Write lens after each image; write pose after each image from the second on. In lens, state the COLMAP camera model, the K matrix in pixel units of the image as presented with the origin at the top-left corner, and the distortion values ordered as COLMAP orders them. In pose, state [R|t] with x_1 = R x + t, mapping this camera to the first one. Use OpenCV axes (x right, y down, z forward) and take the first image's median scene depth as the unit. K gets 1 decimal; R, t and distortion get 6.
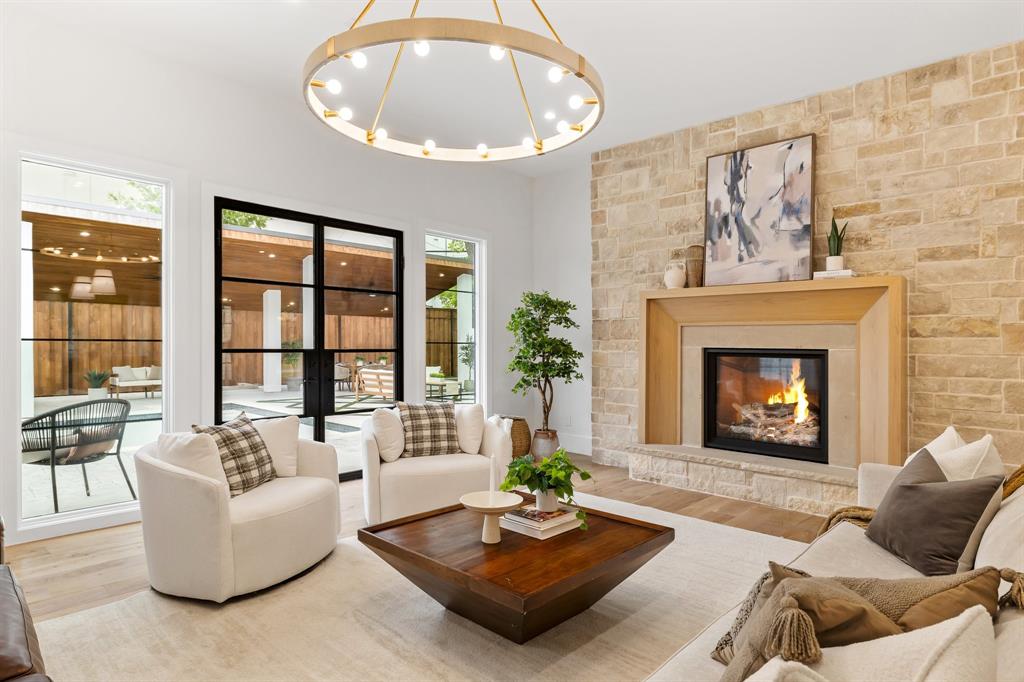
lens RADIAL K [[571.2, 0, 512.6], [0, 571.2, 340.1], [0, 0, 1]] dist [0.003749, 0.000658]
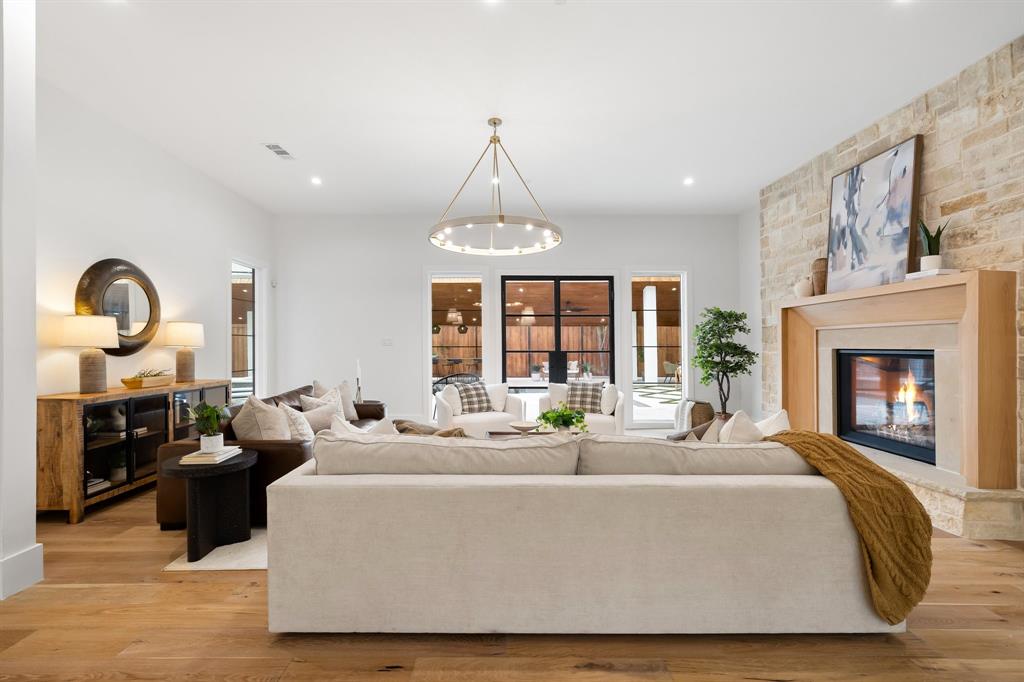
lens RADIAL K [[442.2, 0, 510.5], [0, 442.2, 346.1], [0, 0, 1]] dist [0.011699, -0.000821]
pose [[0.694775, -0.008926, -0.719171, 0.570203], [0.009710, 0.999948, -0.003031, 0.005085], [0.719161, -0.004877, 0.694826, -0.059508]]
